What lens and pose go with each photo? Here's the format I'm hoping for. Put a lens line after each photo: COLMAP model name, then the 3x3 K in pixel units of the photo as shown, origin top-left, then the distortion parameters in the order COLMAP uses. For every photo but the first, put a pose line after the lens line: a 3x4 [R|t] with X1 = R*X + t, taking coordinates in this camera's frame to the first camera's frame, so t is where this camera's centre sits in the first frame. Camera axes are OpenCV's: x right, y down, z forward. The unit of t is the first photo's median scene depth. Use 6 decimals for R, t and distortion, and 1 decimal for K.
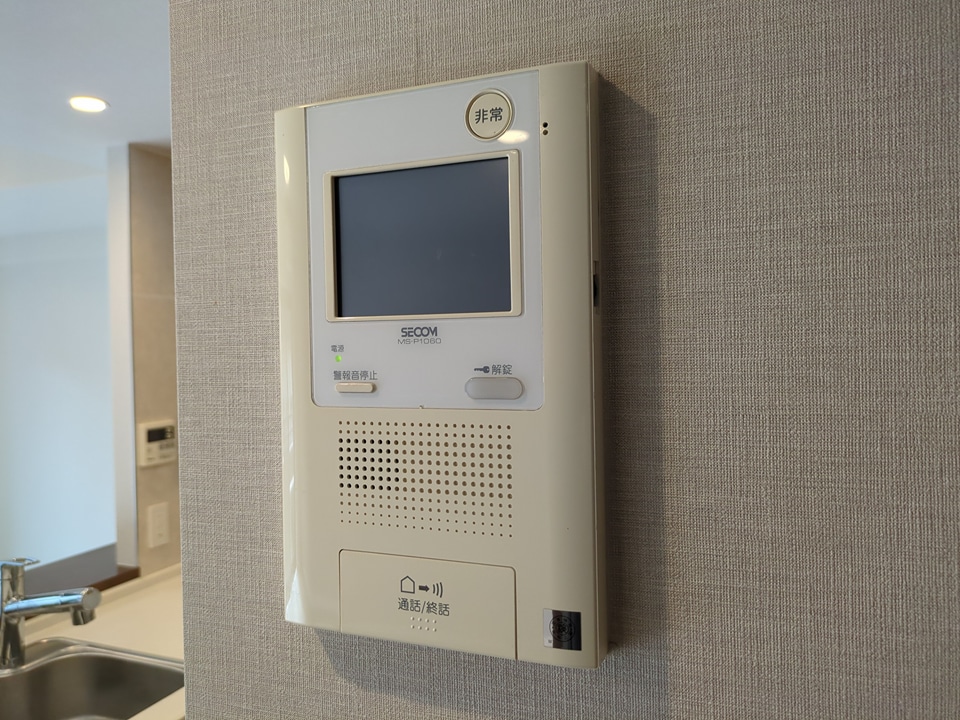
lens RADIAL K [[715.0, 0, 479.2], [0, 715.0, 363.8], [0, 0, 1]] dist [0.045637, -0.035273]
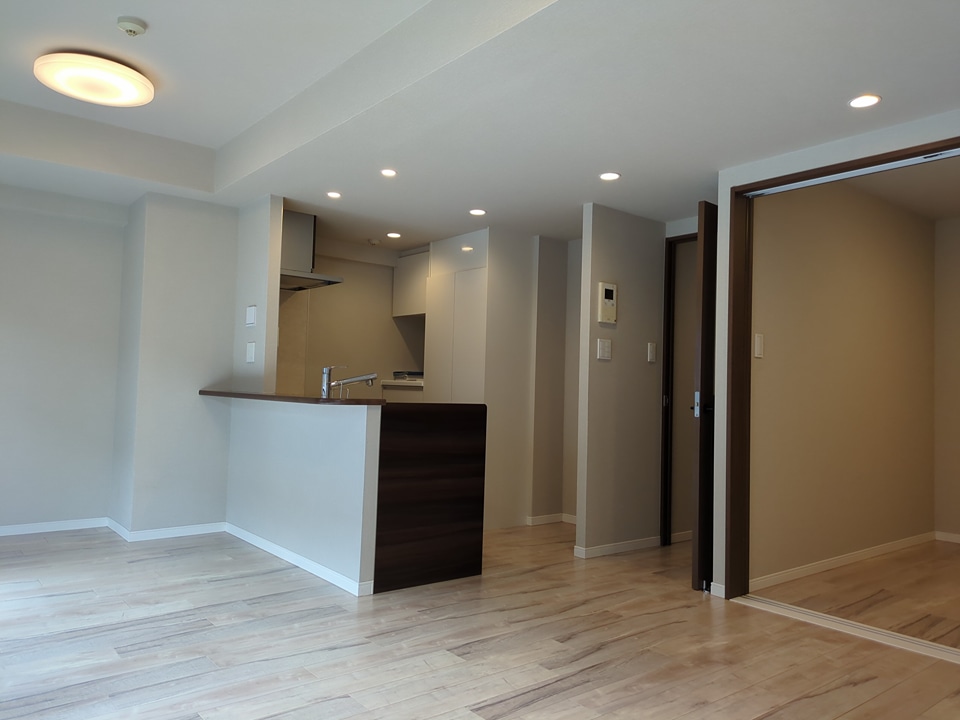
lens RADIAL K [[715.0, 0, 480.6], [0, 715.0, 358.5], [0, 0, 1]] dist [0.045637, -0.035273]
pose [[0.466975, 0.074112, 0.881159, -2.285347], [-0.019499, 0.997102, -0.073530, 0.366258], [-0.884055, 0.017155, 0.467067, -0.562904]]
